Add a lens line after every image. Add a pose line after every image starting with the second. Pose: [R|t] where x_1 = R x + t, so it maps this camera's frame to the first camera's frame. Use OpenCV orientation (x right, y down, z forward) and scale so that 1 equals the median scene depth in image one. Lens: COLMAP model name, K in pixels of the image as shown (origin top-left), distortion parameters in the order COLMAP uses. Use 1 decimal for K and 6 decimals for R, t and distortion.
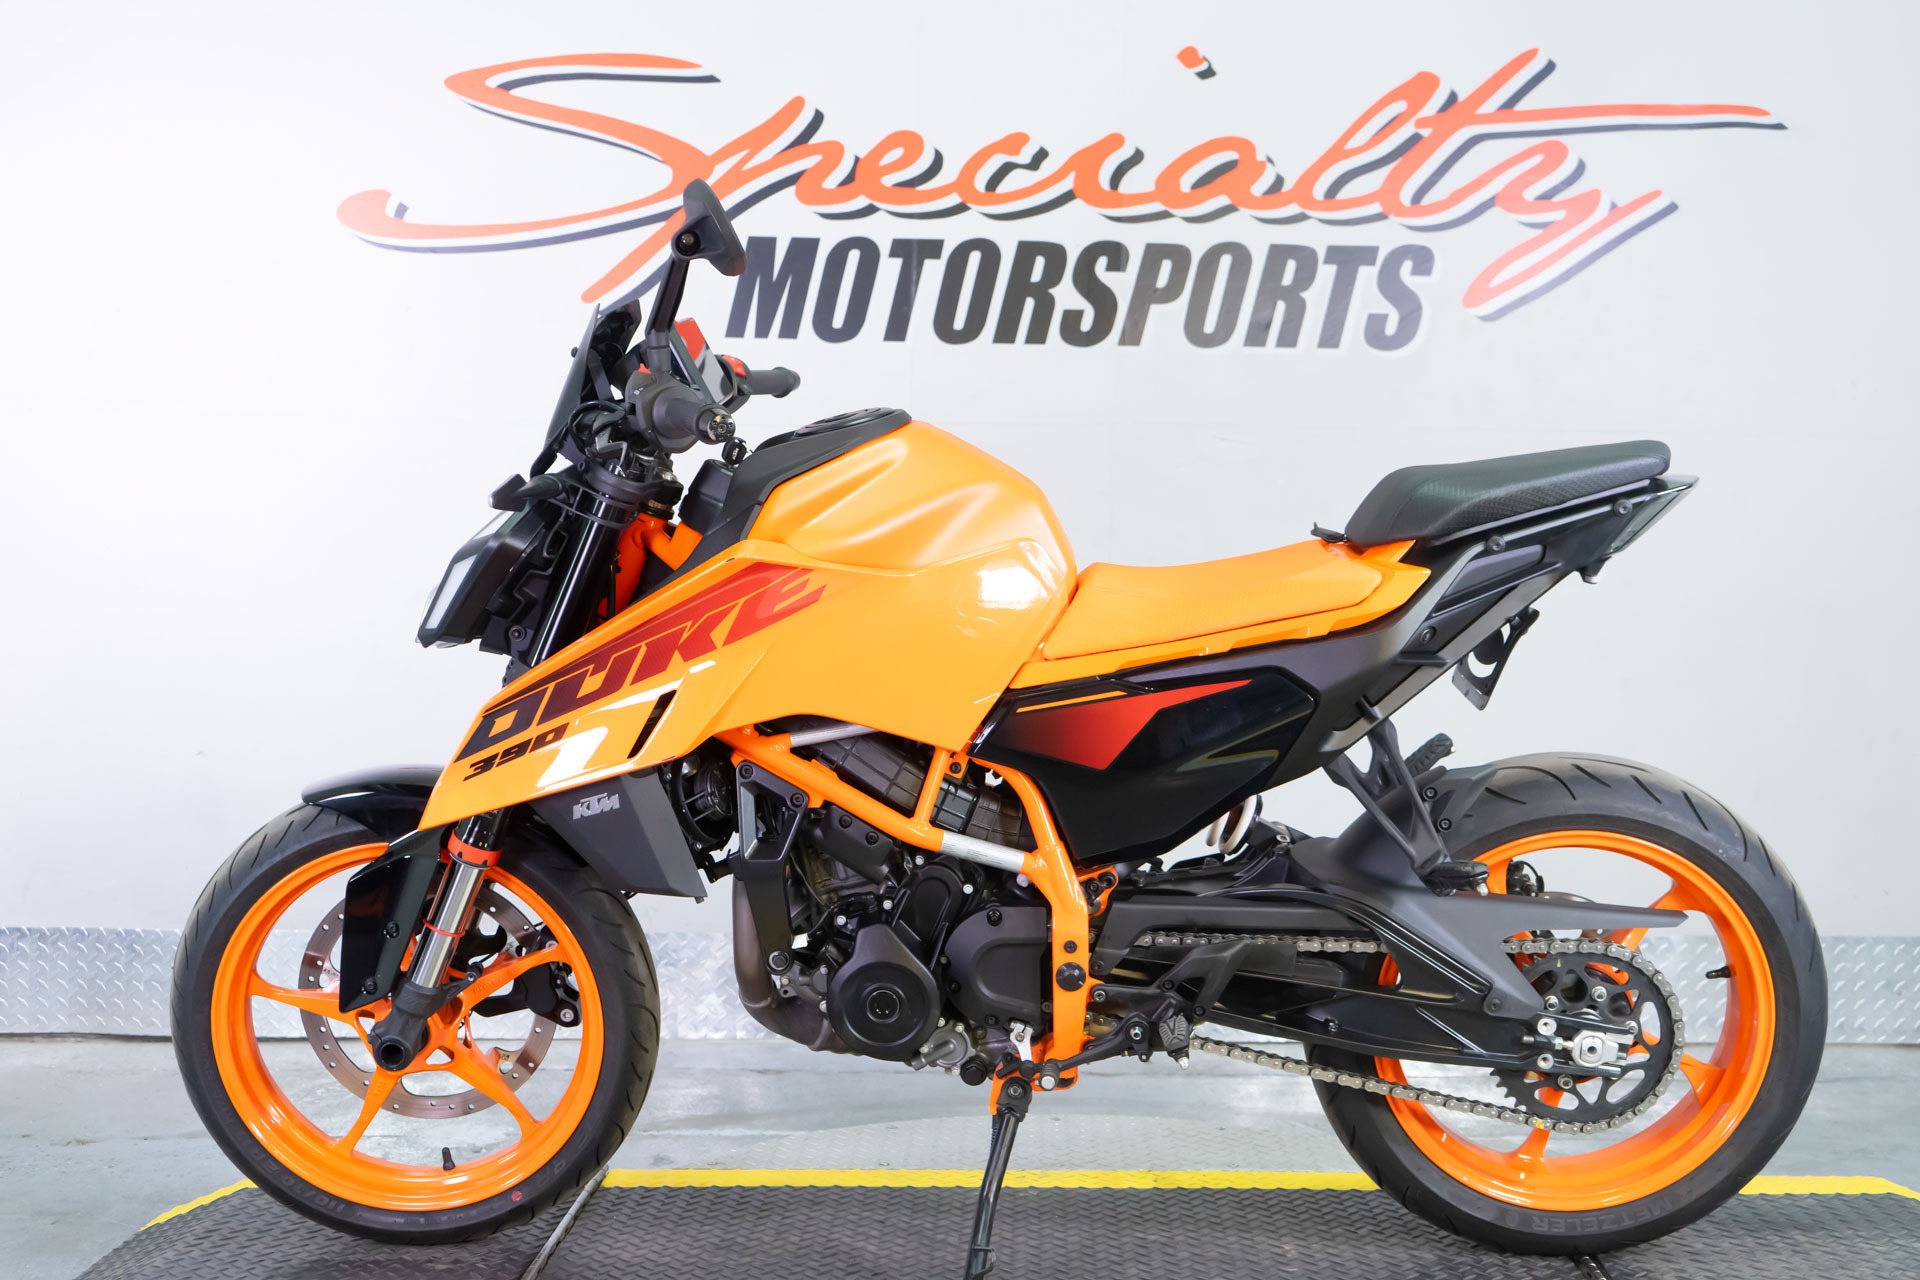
lens RADIAL K [[2106.4, 0, 960.0], [0, 2106.4, 640.0], [0, 0, 1]] dist [0.007718, 0.030059]
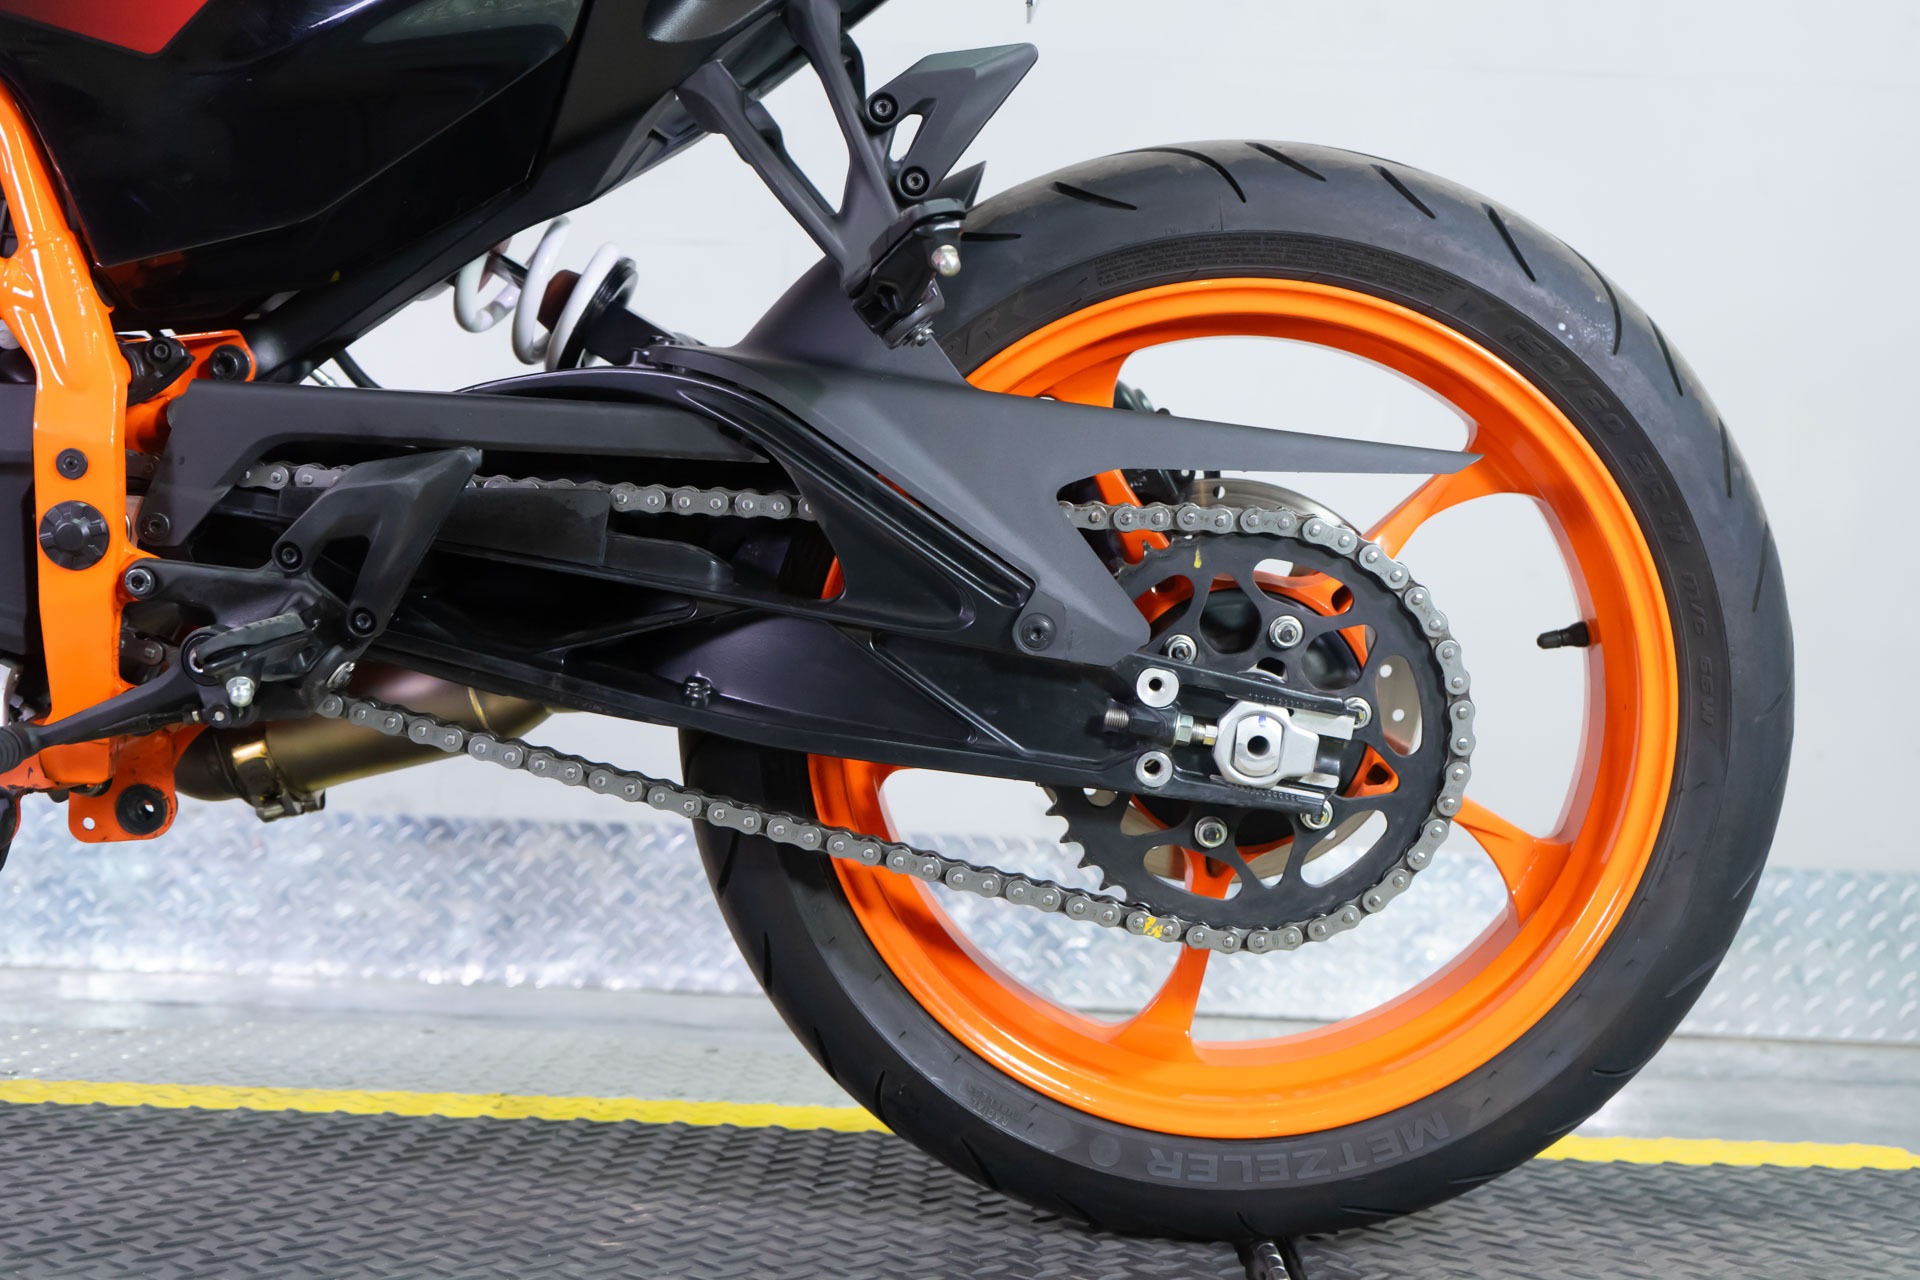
lens RADIAL K [[2320.4, 0, 959.4], [0, 2320.4, 633.5], [0, 0, 1]] dist [-0.000527, 0.027926]
pose [[0.999152, 0.035667, 0.020594, 0.223575], [-0.034667, 0.998293, -0.047009, 0.193615], [-0.022236, 0.046255, 0.998682, 0.509085]]
